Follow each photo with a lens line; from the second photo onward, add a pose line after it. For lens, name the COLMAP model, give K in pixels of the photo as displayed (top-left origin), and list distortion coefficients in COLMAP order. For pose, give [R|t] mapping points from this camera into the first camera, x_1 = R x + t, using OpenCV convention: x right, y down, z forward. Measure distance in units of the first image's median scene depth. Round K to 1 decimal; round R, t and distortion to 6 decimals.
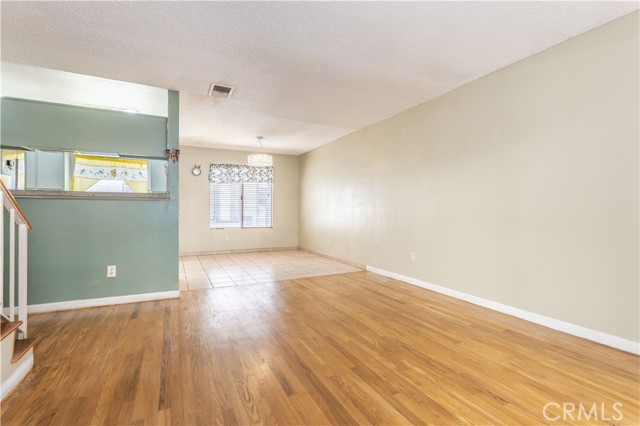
lens RADIAL K [[301.0, 0, 320.1], [0, 301.0, 212.1], [0, 0, 1]] dist [0.004392, 0.001023]
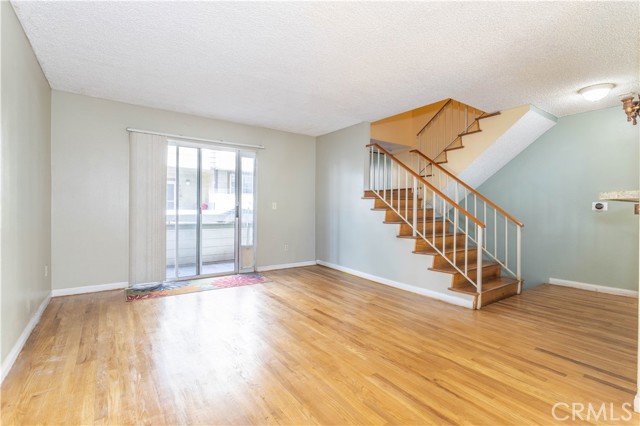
lens RADIAL K [[301.0, 0, 320.1], [0, 301.0, 207.5], [0, 0, 1]] dist [0.004392, 0.001023]
pose [[-0.985543, -0.008120, -0.169233, 0.094674], [-0.008884, 0.999953, 0.003758, -0.027131], [0.169195, 0.005208, -0.985569, 1.390327]]
